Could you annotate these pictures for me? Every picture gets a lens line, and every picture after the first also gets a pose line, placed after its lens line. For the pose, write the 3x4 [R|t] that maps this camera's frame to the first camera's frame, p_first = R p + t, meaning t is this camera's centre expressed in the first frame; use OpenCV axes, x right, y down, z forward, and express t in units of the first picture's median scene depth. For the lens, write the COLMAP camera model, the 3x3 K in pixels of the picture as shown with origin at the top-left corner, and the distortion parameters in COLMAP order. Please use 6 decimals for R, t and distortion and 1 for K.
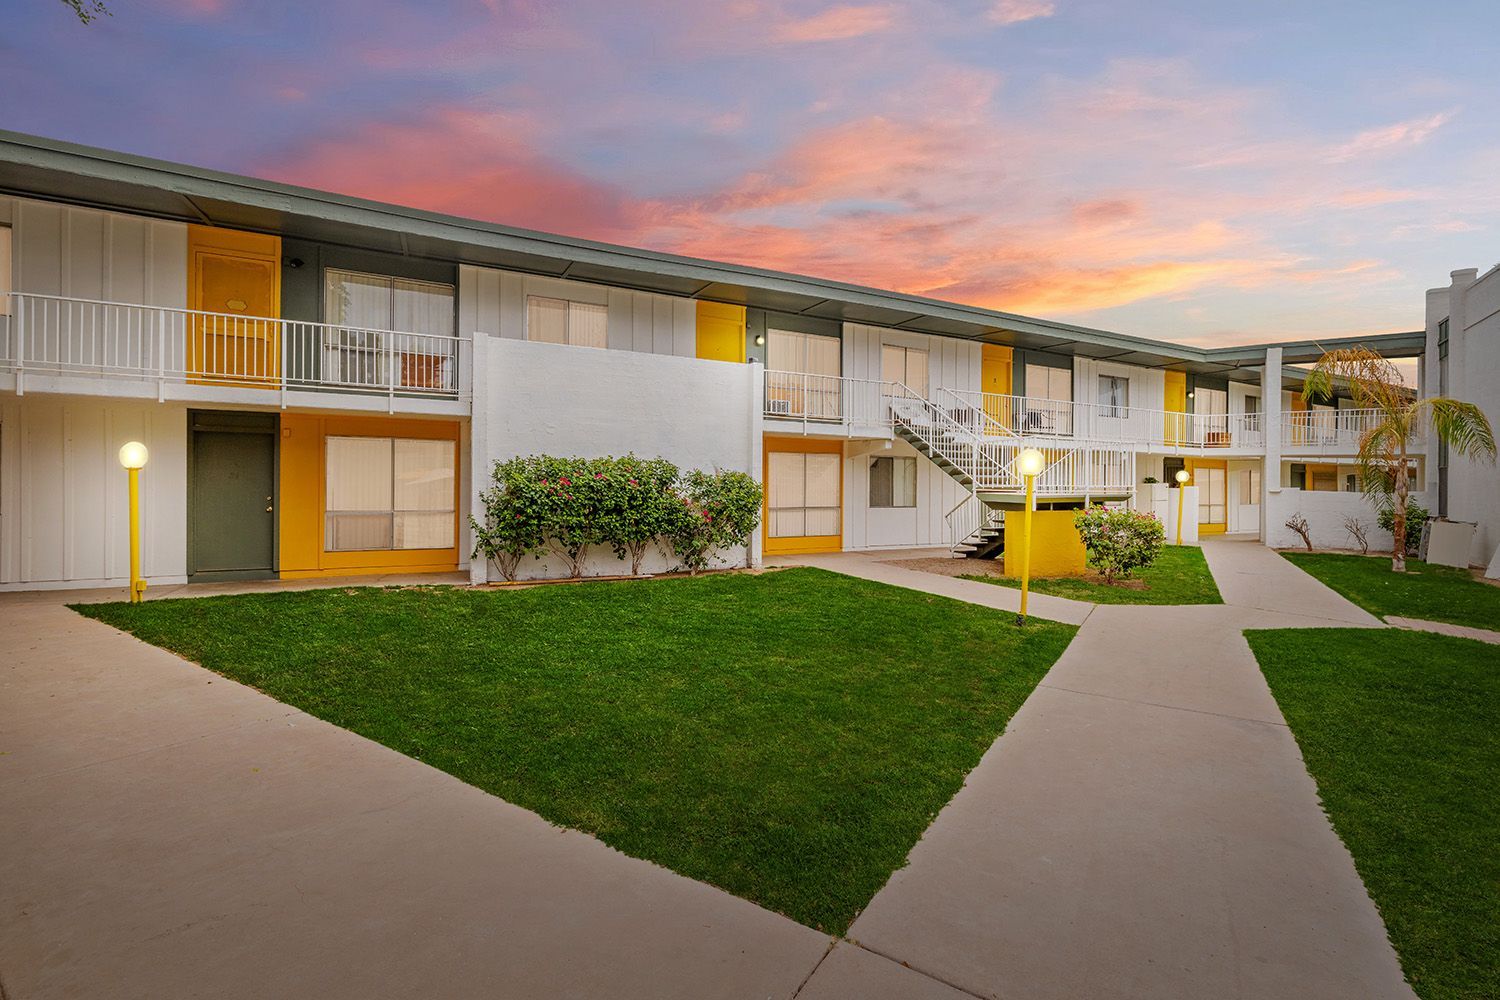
lens RADIAL K [[632.8, 0, 750.0], [0, 632.8, 500.0], [0, 0, 1]] dist [-0.001628, -0.000175]
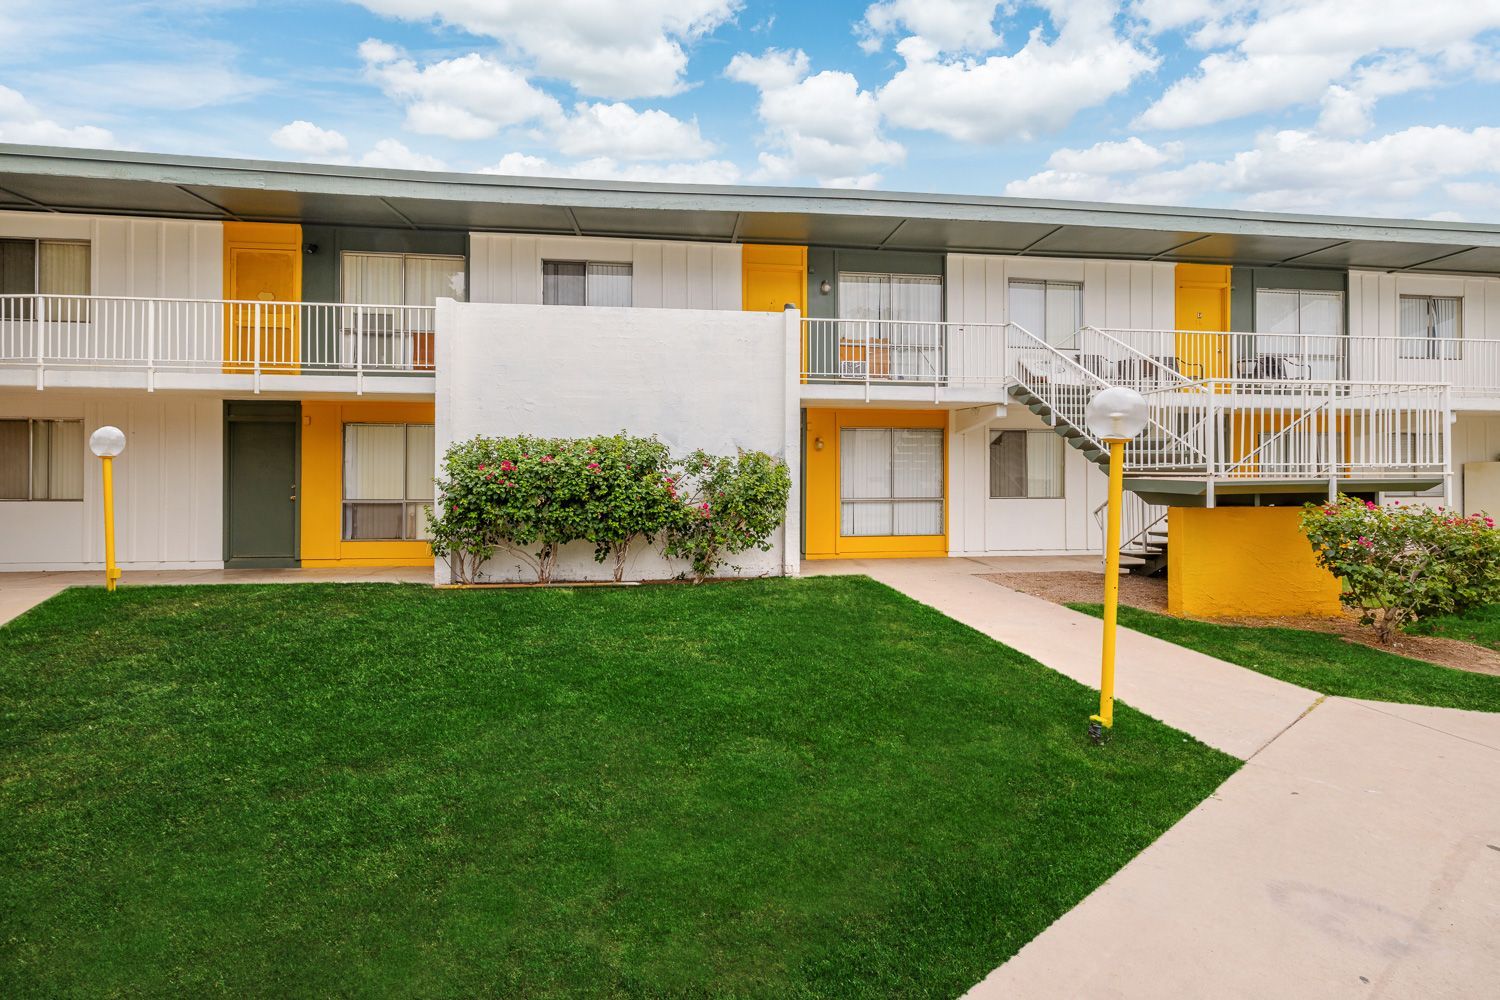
lens RADIAL K [[611.2, 0, 748.8], [0, 611.2, 479.8], [0, 0, 1]] dist [0.000978, -0.000053]
pose [[0.940193, -0.003765, -0.340622, 0.232521], [-0.000369, 0.999927, -0.012072, -0.001651], [0.340642, 0.011476, 0.940123, 0.314234]]
